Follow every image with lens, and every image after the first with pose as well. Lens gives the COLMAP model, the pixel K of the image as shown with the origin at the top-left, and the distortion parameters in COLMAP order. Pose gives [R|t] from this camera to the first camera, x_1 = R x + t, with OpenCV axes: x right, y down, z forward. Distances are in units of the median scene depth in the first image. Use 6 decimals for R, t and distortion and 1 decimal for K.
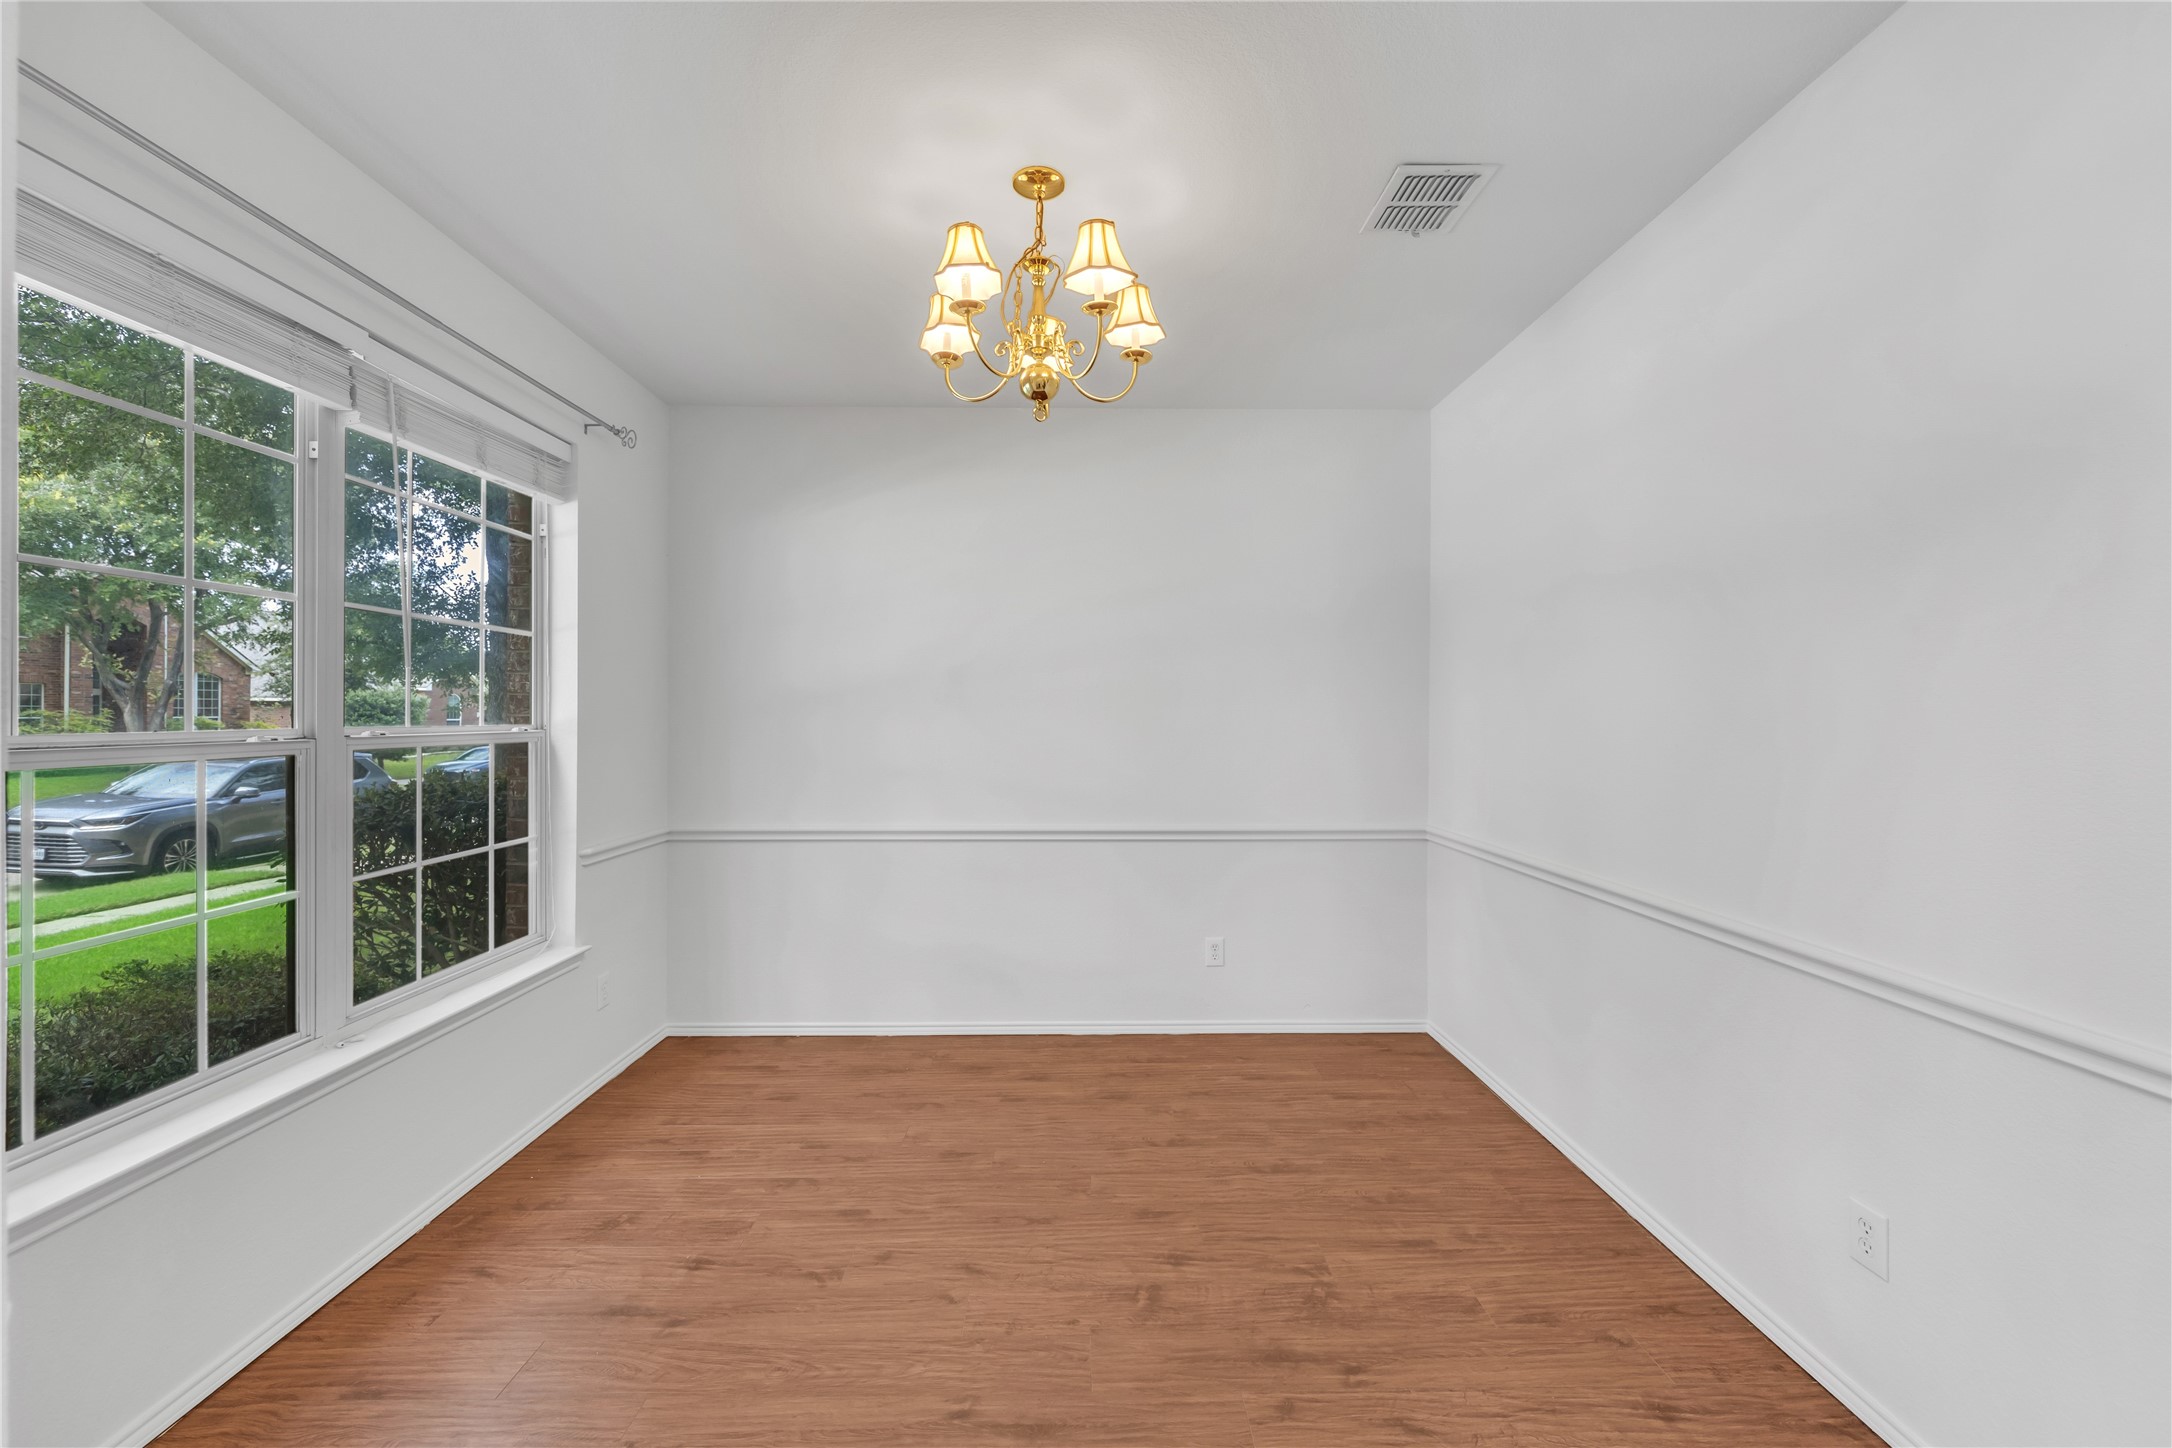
lens RADIAL K [[844.9, 0, 1090.7], [0, 844.9, 715.8], [0, 0, 1]] dist [0.004153, 0.000071]
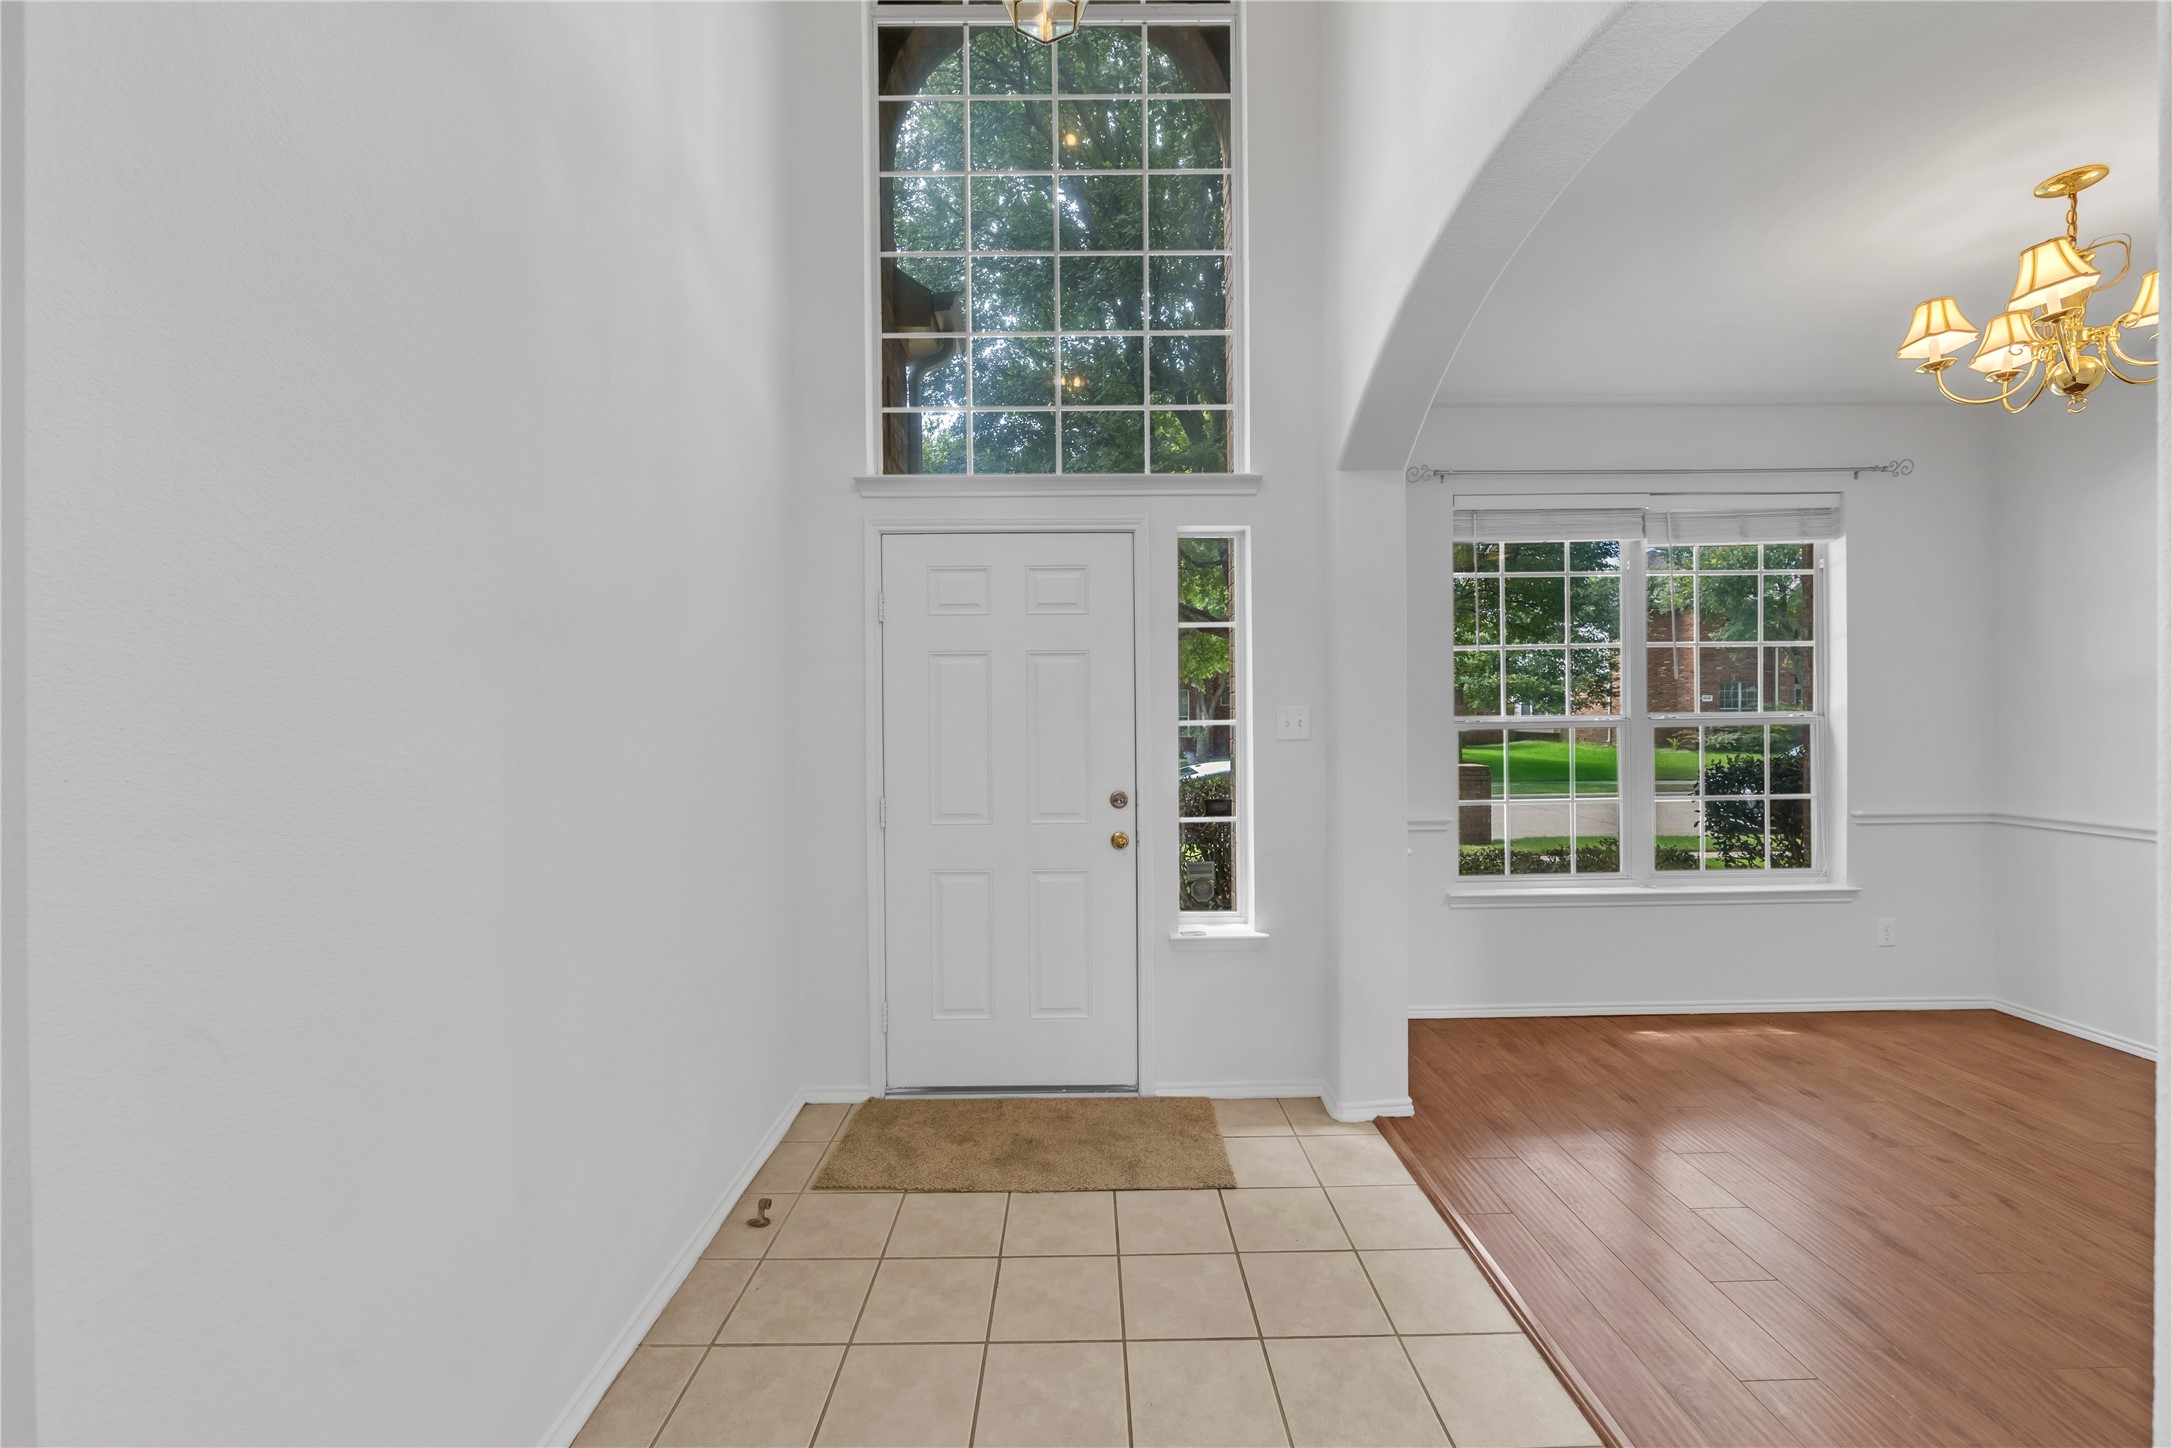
lens RADIAL K [[844.9, 0, 1086.2], [0, 844.9, 716.0], [0, 0, 1]] dist [0.004153, 0.000071]
pose [[-0.015745, 0.001074, -0.999875, 0.720994], [0.012393, 0.999923, 0.000879, 0.001869], [0.999799, -0.012378, -0.015757, -0.128797]]
